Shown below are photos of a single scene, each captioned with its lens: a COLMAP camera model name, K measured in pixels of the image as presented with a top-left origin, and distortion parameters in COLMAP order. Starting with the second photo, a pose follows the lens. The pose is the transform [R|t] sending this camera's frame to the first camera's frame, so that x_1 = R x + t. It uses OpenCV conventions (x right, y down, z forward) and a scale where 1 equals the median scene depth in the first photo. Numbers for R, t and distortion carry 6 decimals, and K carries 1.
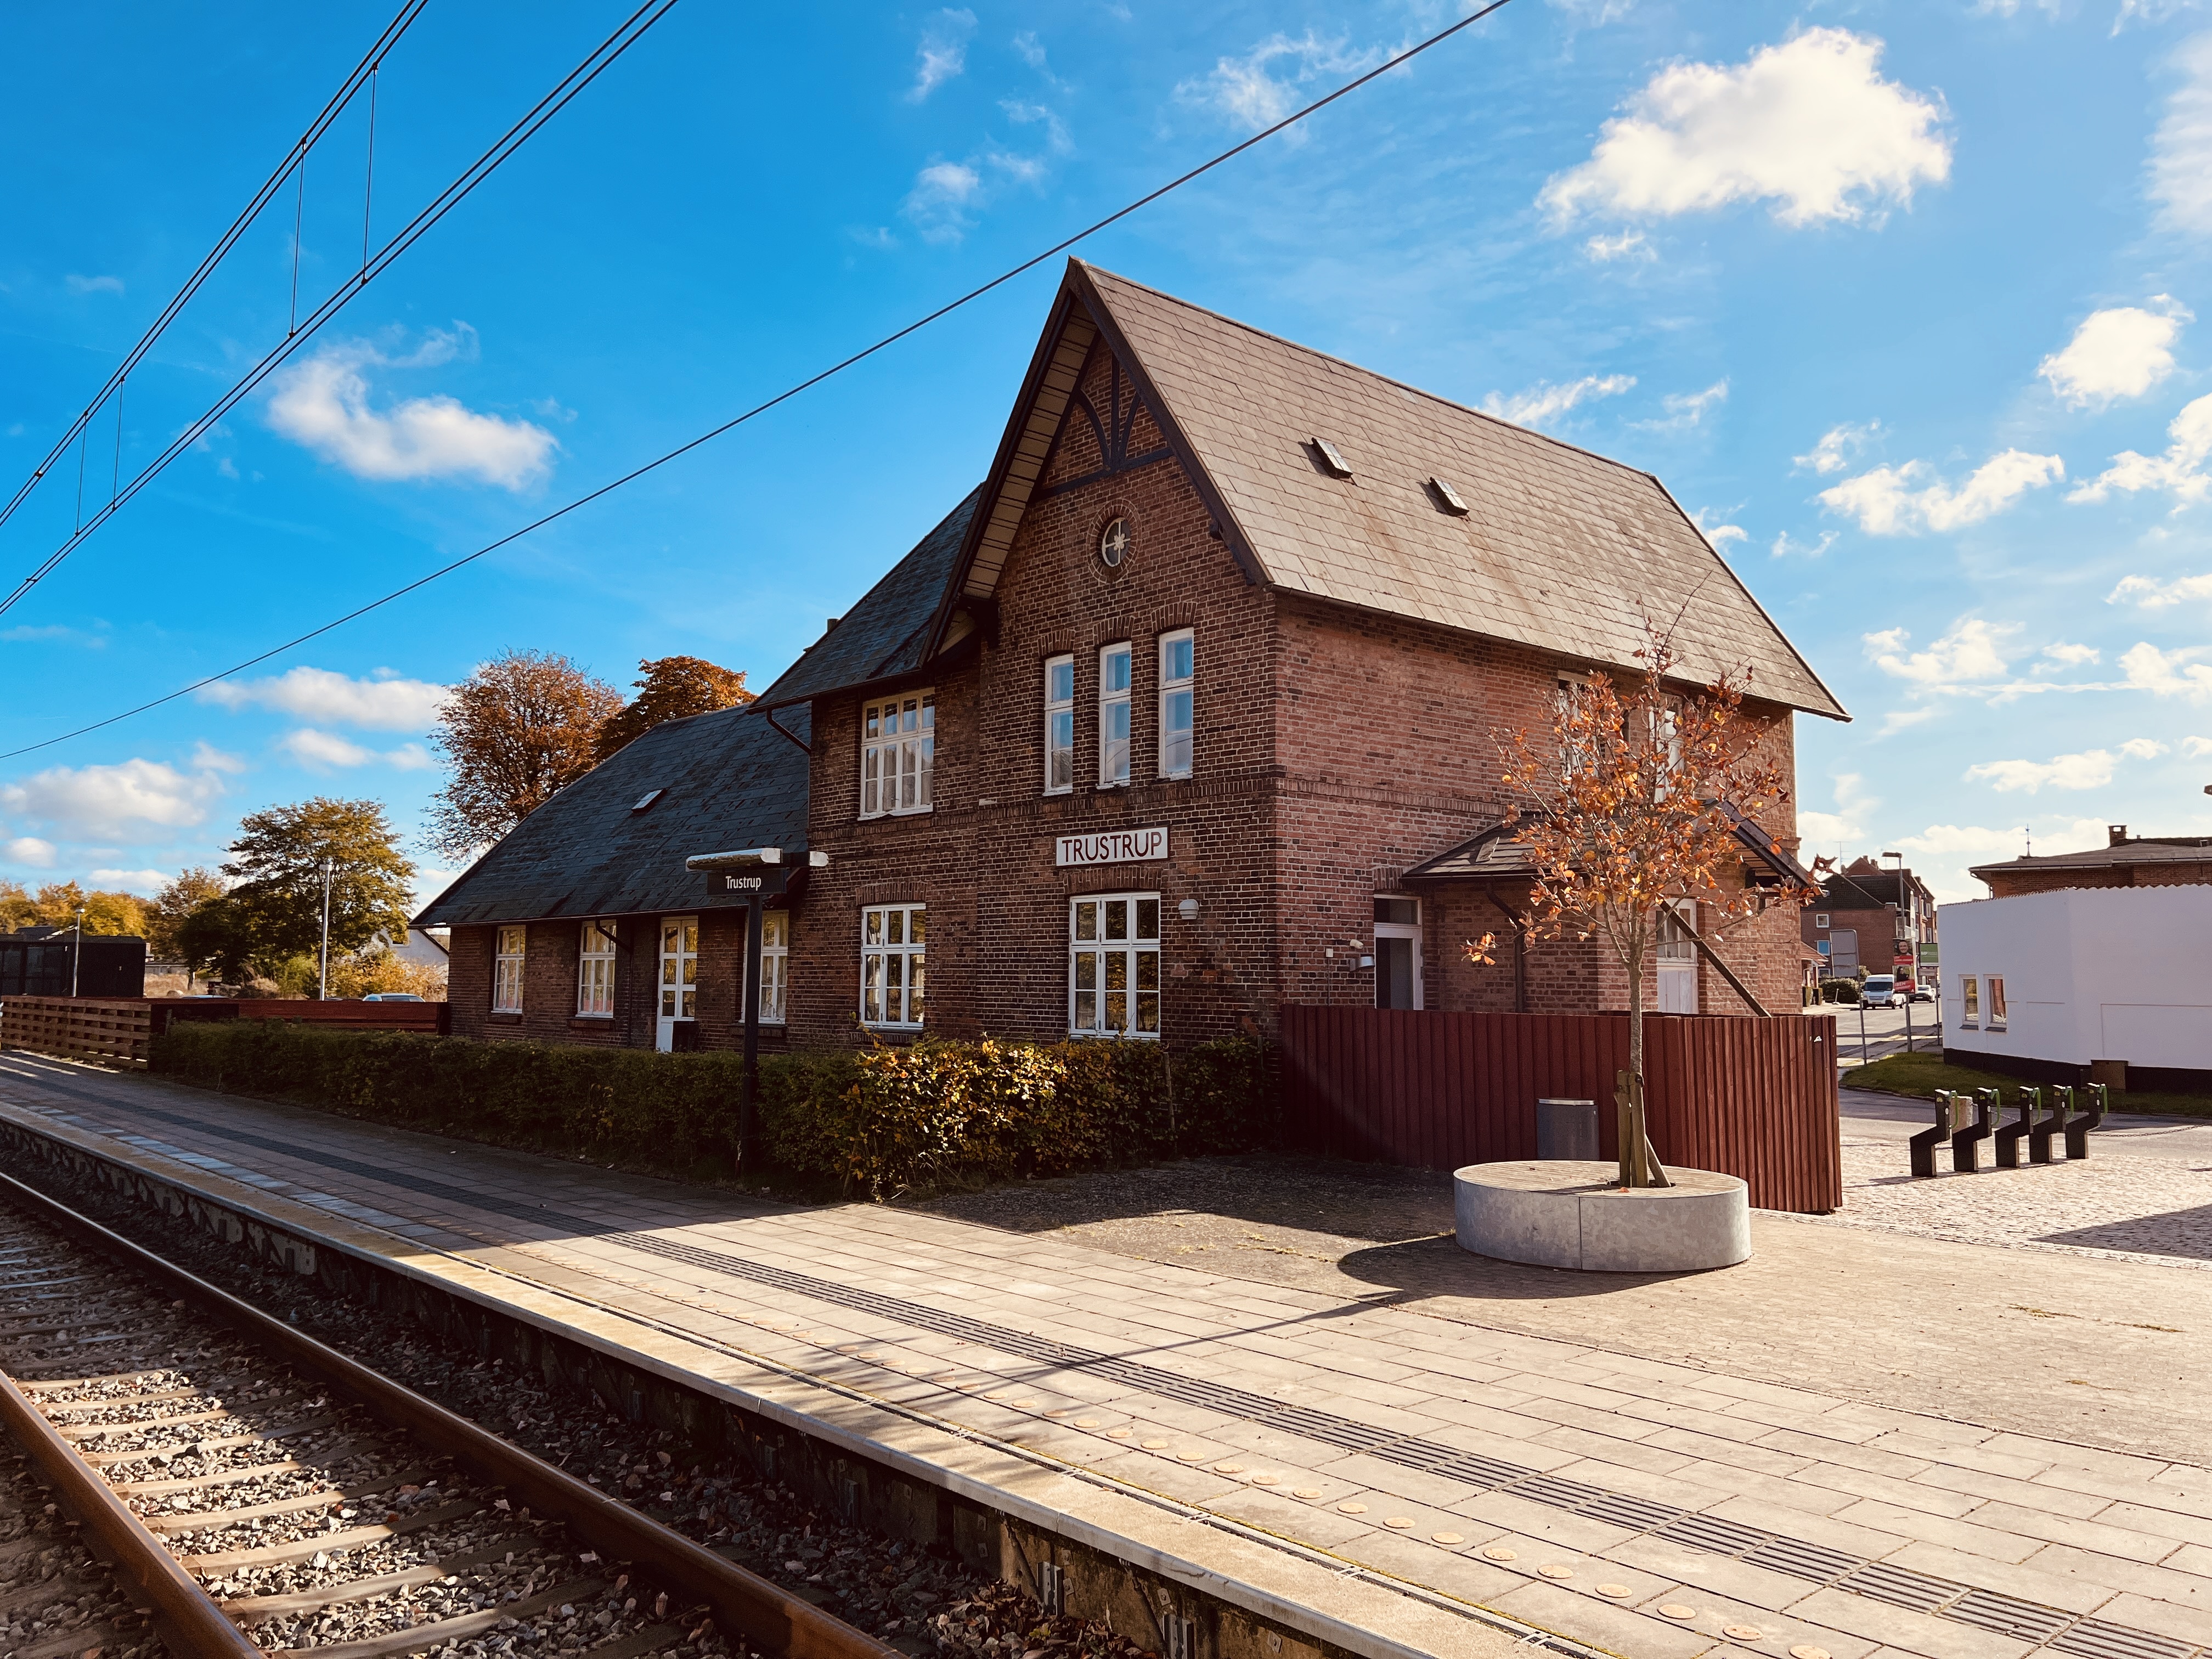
lens RADIAL K [[1645.3, 0, 1094.6], [0, 1645.3, 834.6], [0, 0, 1]] dist [0.118192, -0.161951]
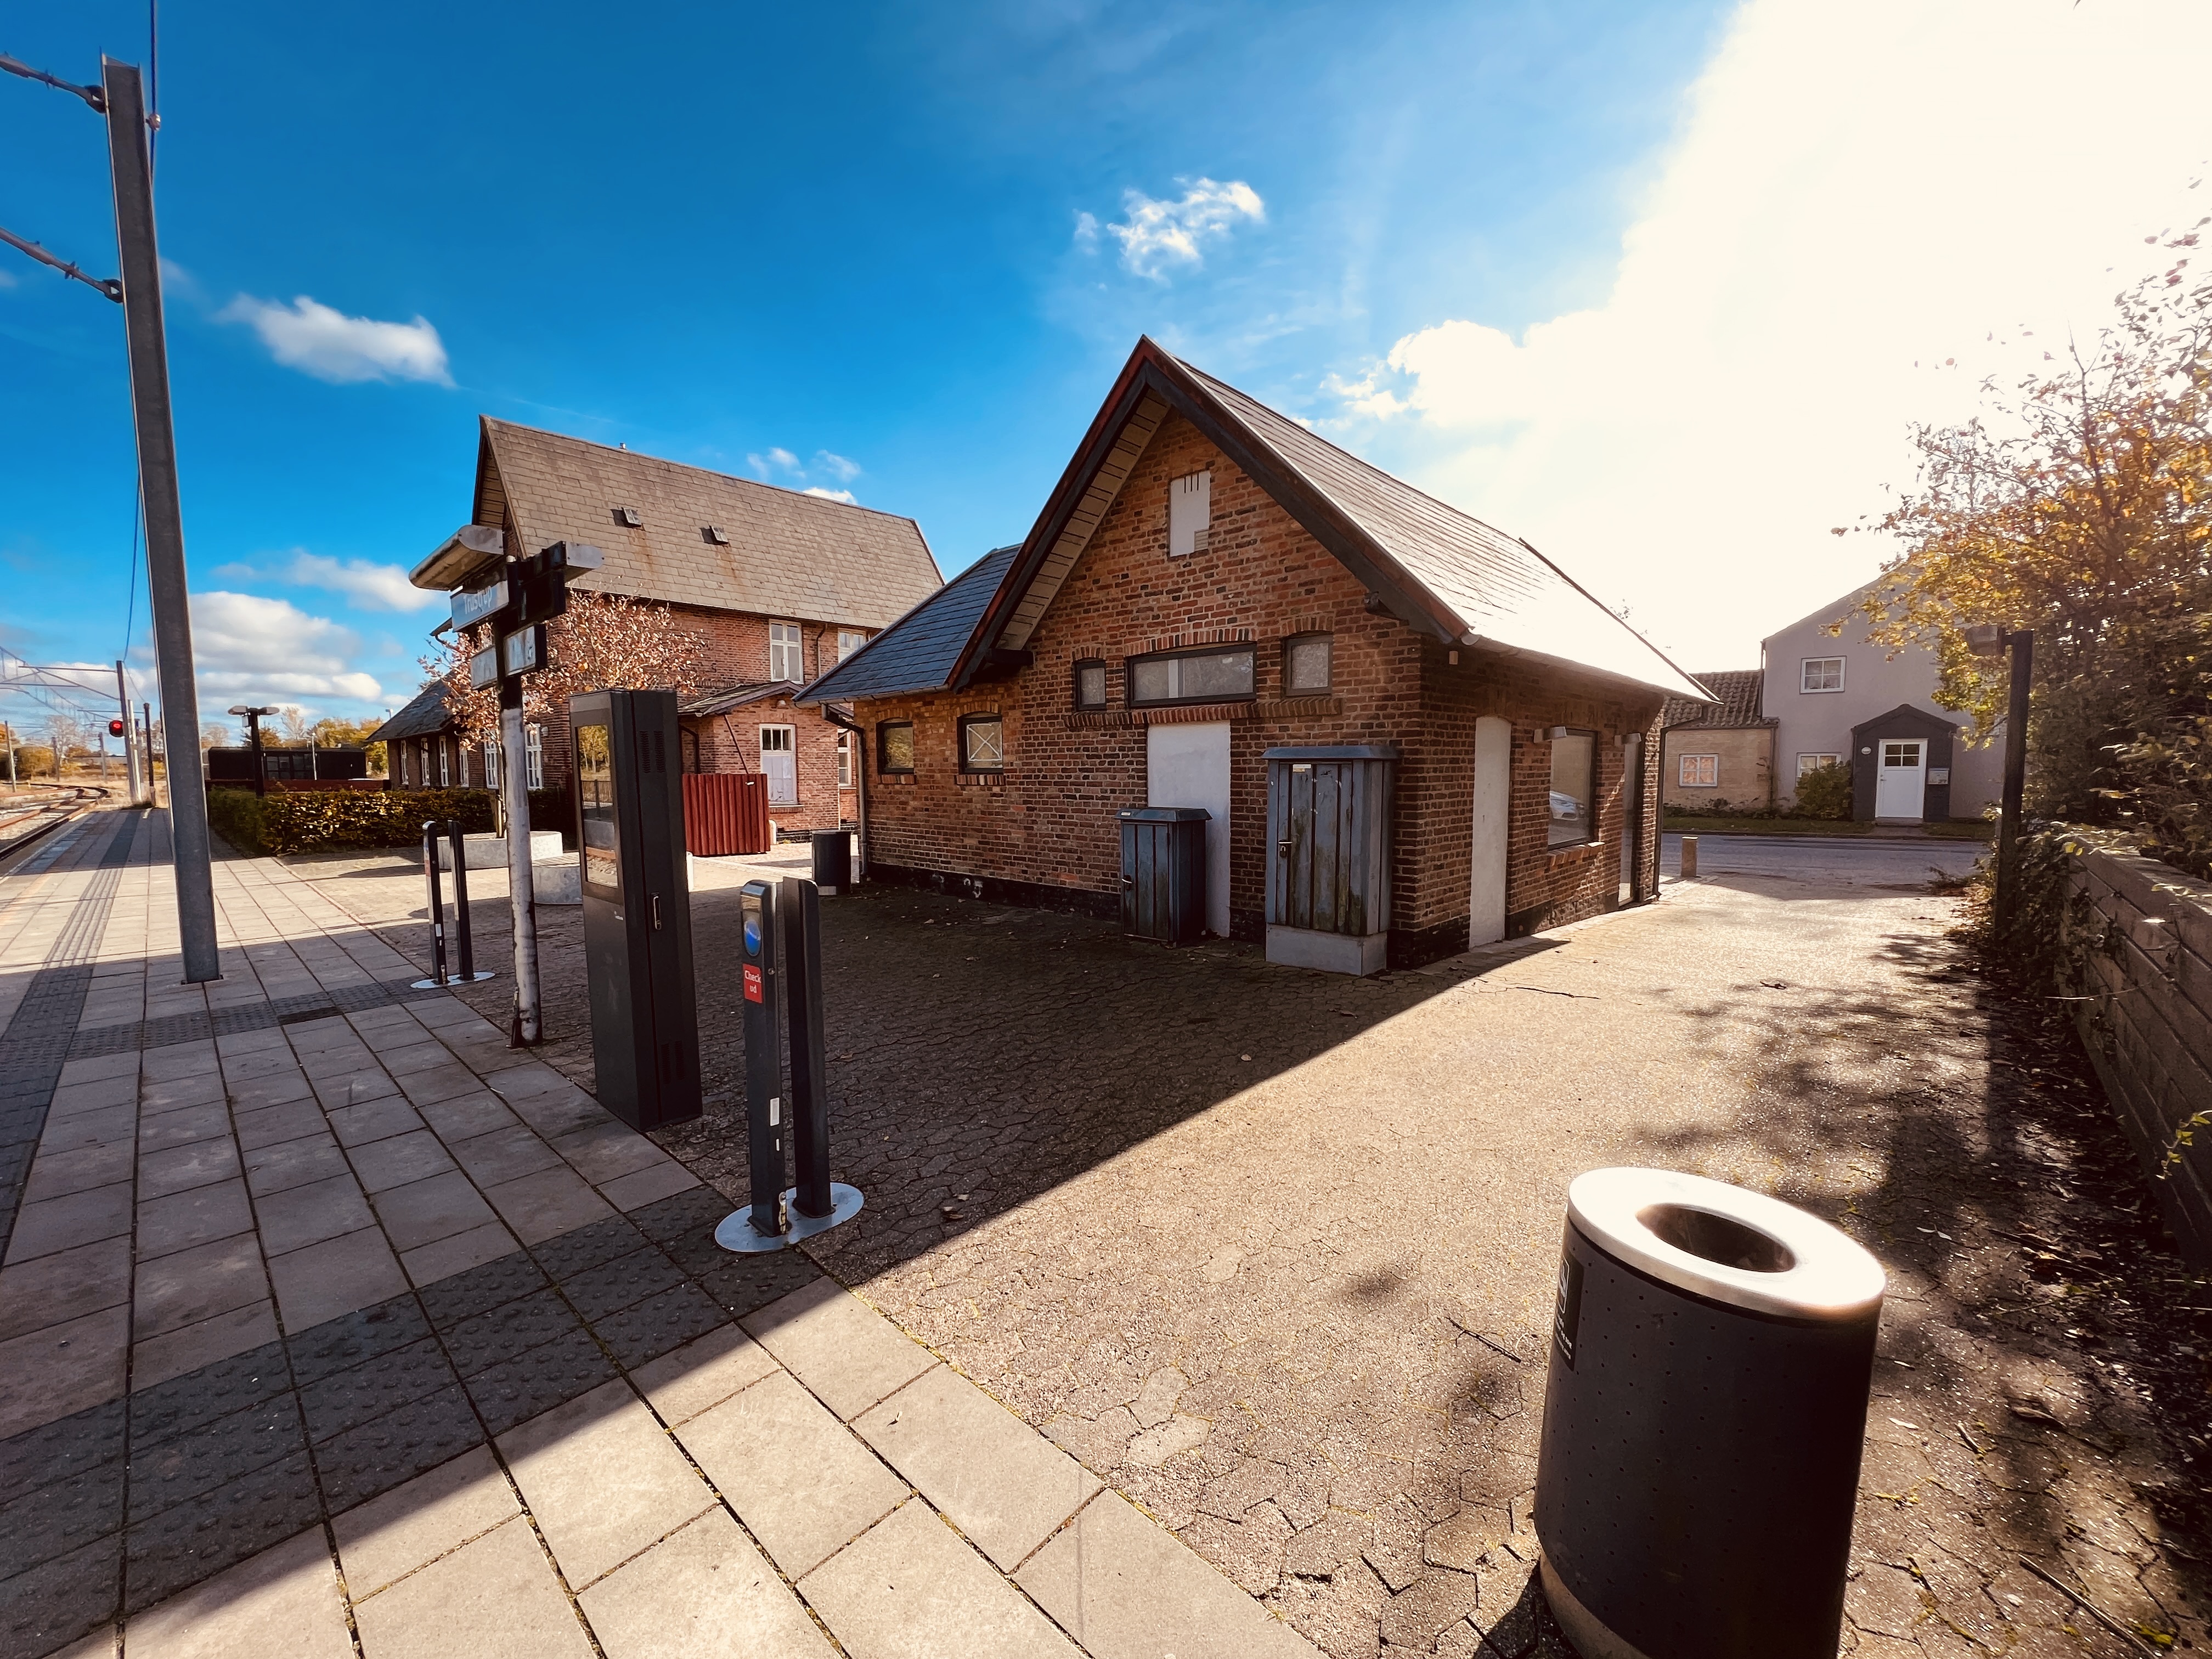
lens RADIAL K [[887.7, 0, 1108.2], [0, 887.7, 833.1], [0, 0, 1]] dist [0.001177, -0.000400]
pose [[0.994397, -0.020286, 0.103745, 0.640530], [0.003269, 0.986847, 0.161623, -0.009441], [-0.105659, -0.160378, 0.981384, -0.256621]]
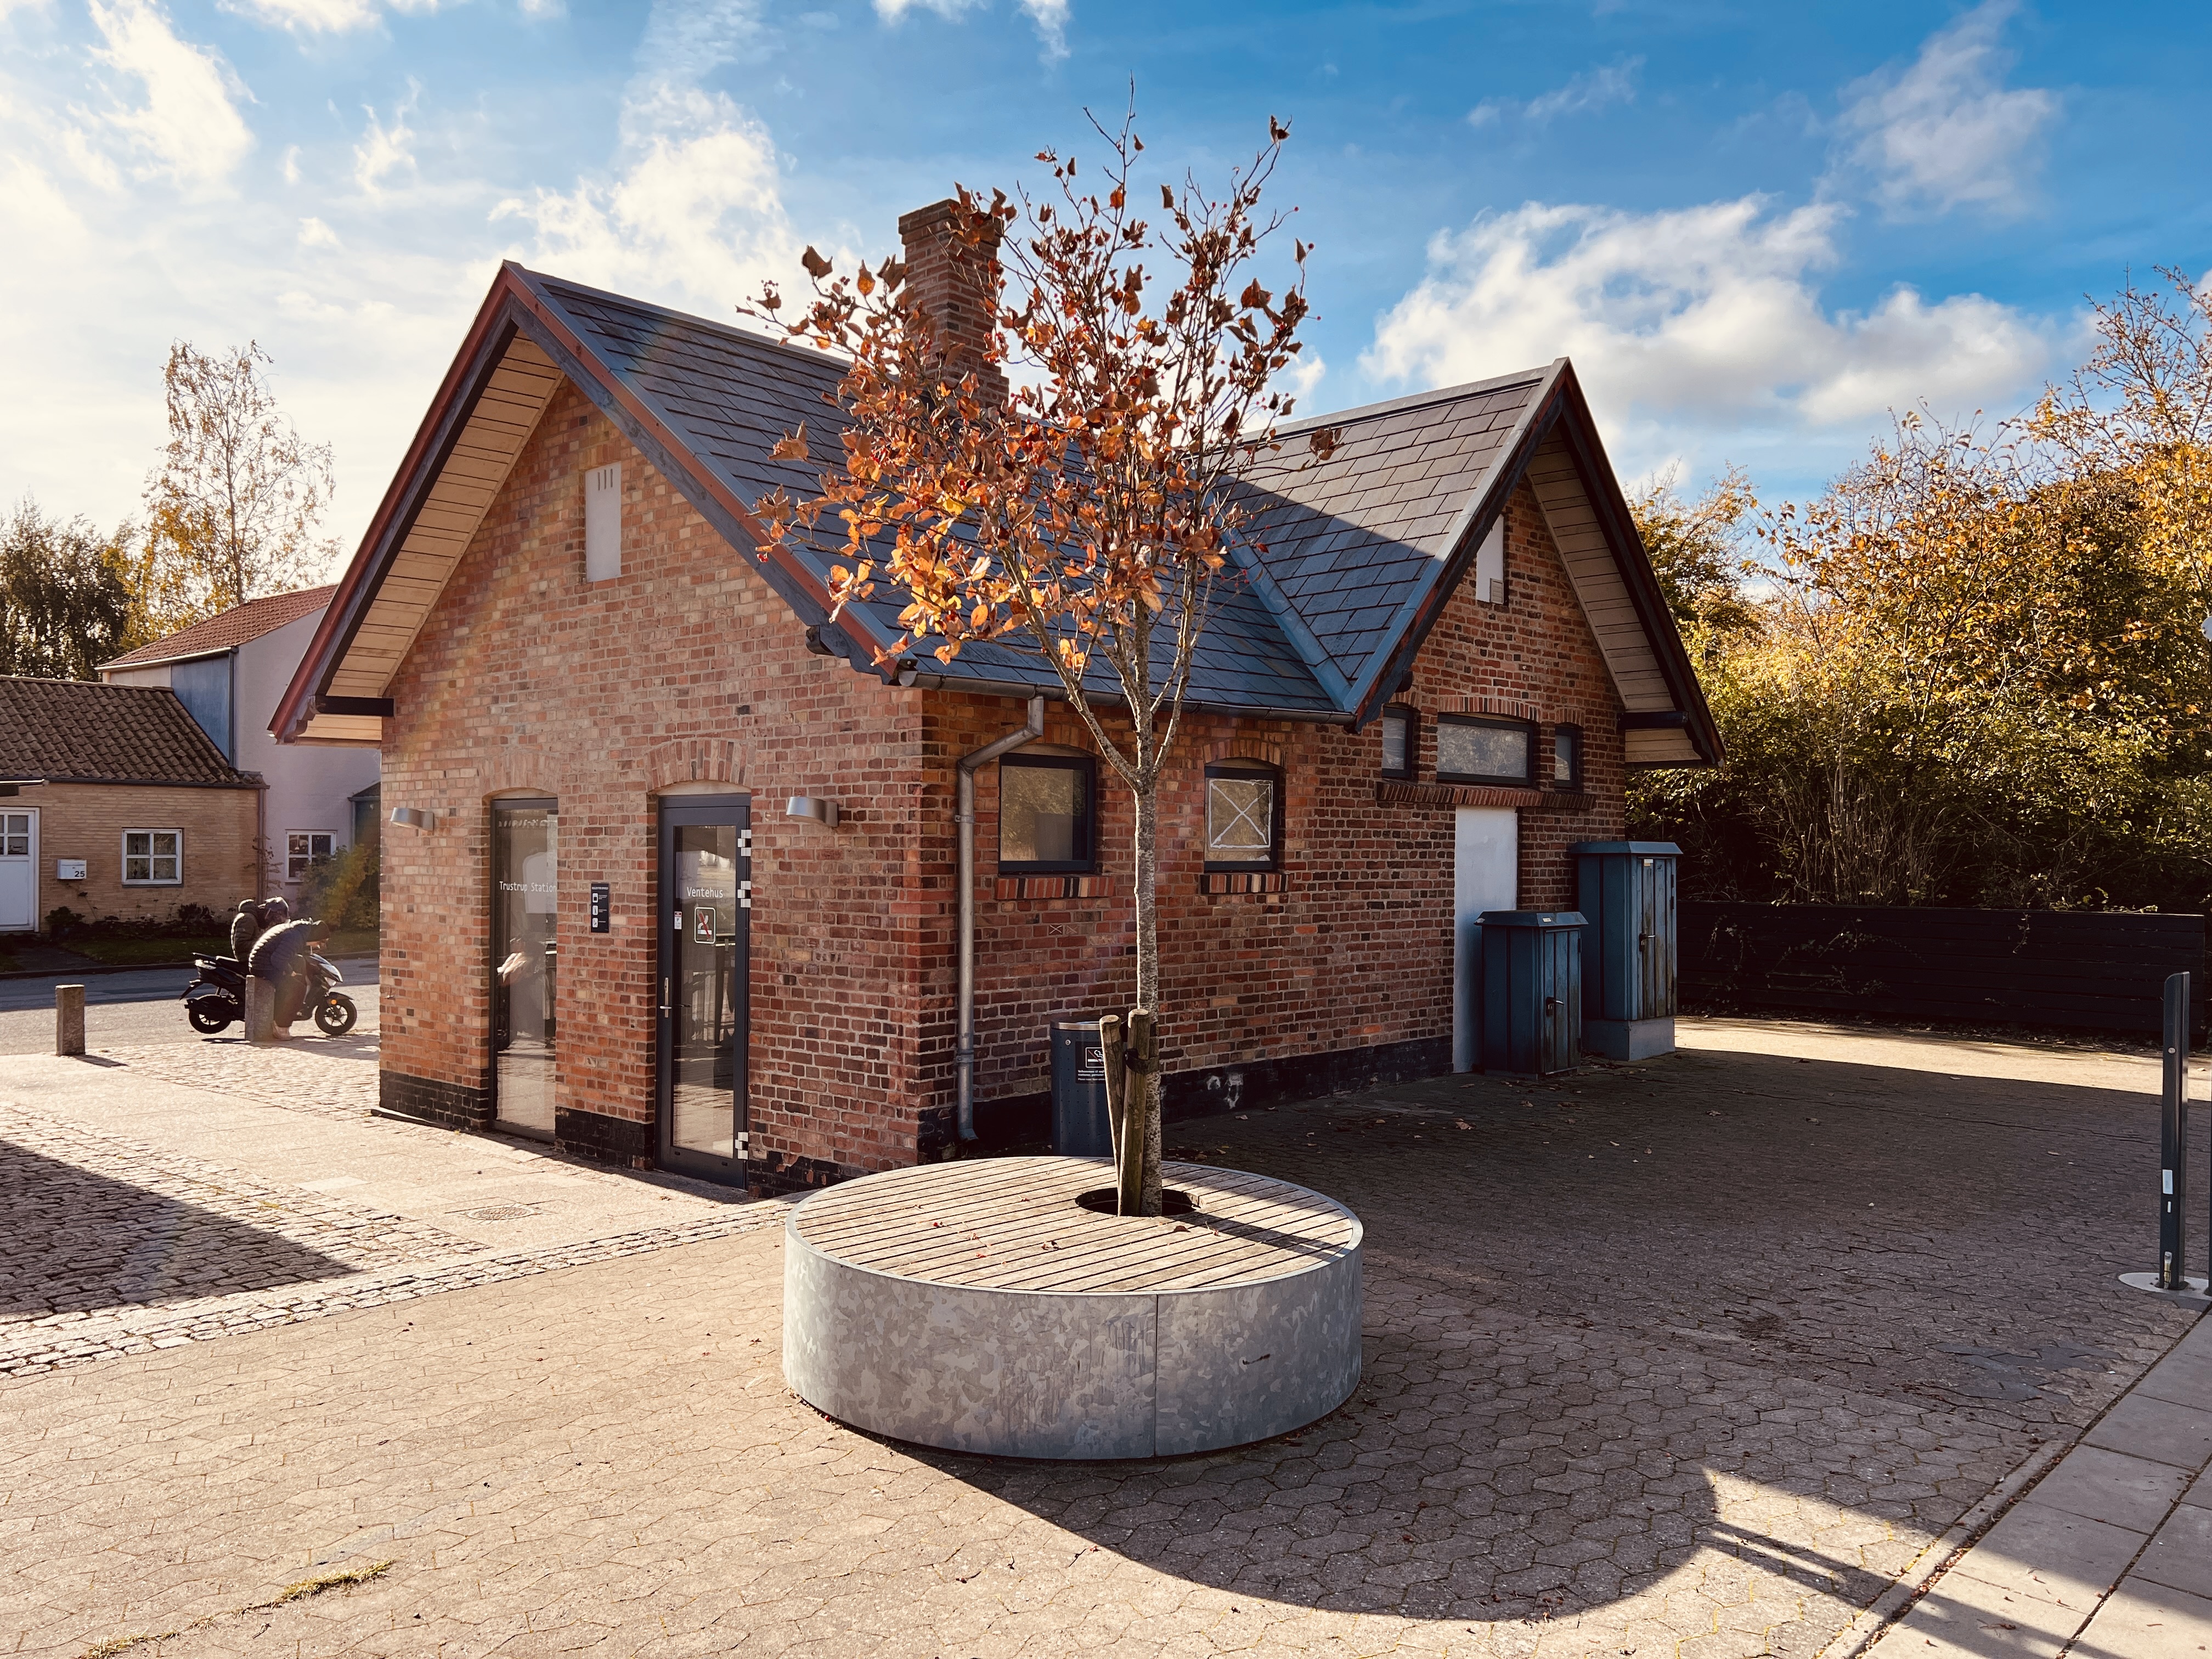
lens RADIAL K [[1649.0, 0, 1090.9], [0, 1649.0, 840.6], [0, 0, 1]] dist [0.104837, -0.158812]
pose [[-0.094567, -0.004701, 0.995507, 0.083082], [-0.094023, 0.995561, -0.004231, 0.038662], [-0.991068, -0.094001, -0.094589, 0.390416]]
